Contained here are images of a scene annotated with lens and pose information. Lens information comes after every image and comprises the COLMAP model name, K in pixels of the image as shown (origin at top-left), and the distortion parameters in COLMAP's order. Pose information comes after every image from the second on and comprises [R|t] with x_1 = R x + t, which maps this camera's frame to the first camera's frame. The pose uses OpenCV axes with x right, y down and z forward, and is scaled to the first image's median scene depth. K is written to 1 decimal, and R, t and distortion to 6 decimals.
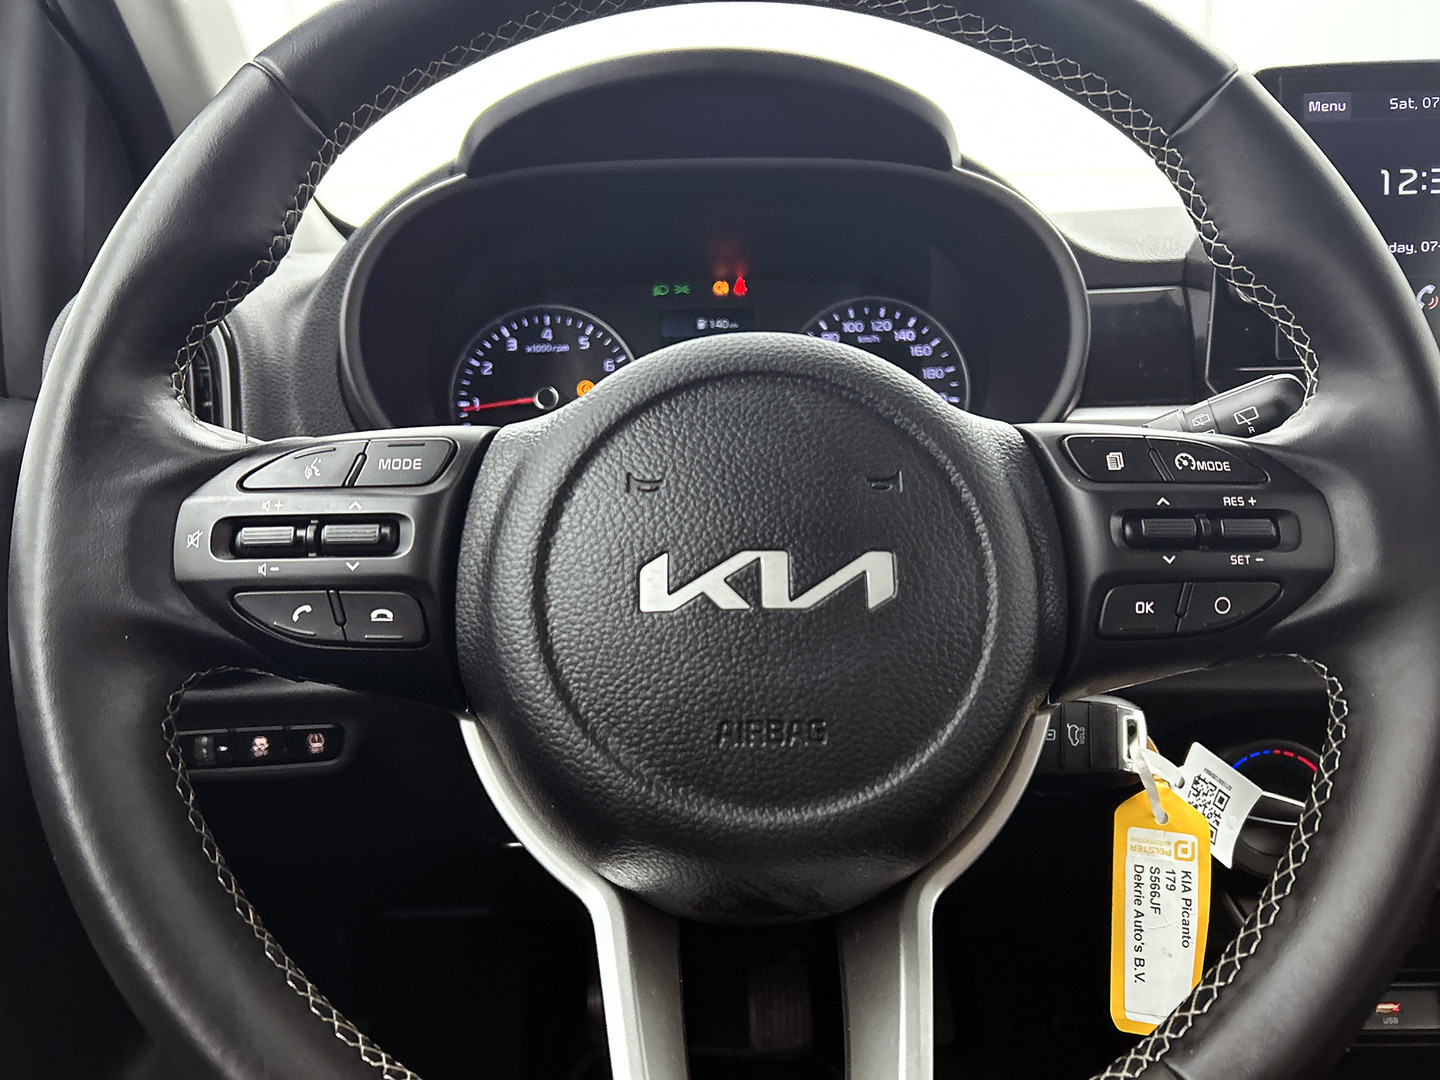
lens RADIAL K [[1093.4, 0, 719.1], [0, 1093.4, 538.9], [0, 0, 1]] dist [0.000605, -0.003372]
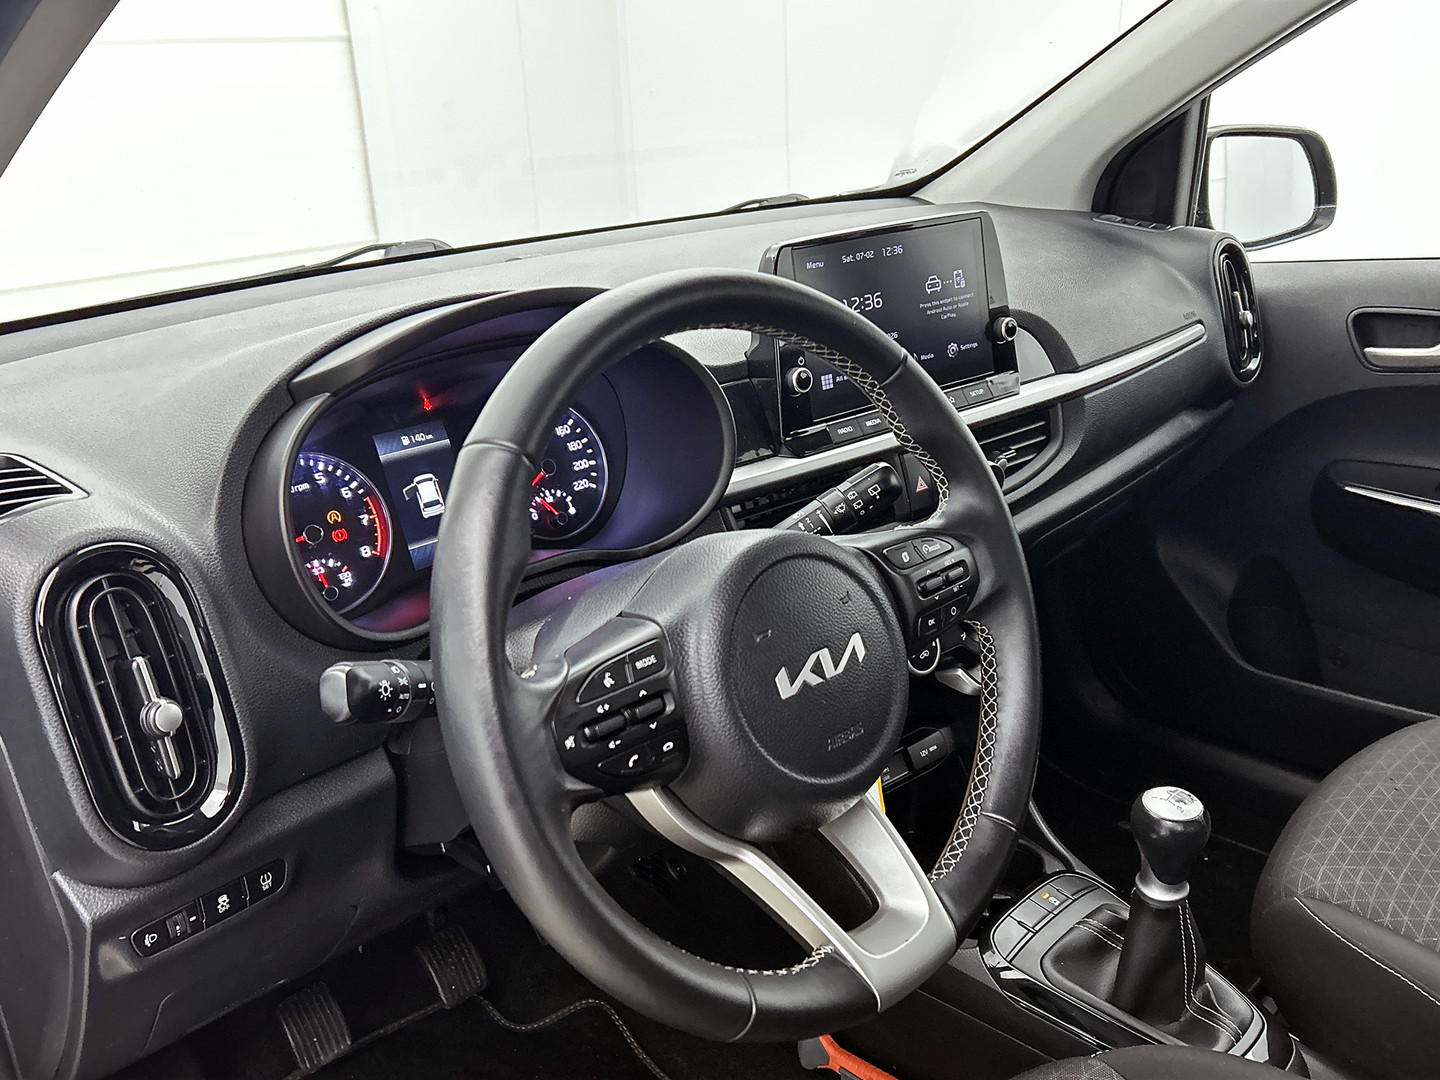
lens RADIAL K [[1269.1, 0, 720.2], [0, 1269.1, 540.6], [0, 0, 1]] dist [-0.011208, -0.005756]
pose [[0.750215, -0.237859, 0.616929, -0.751954], [0.173208, 0.971167, 0.163807, -0.303529], [-0.638104, -0.016033, 0.769783, -0.343976]]
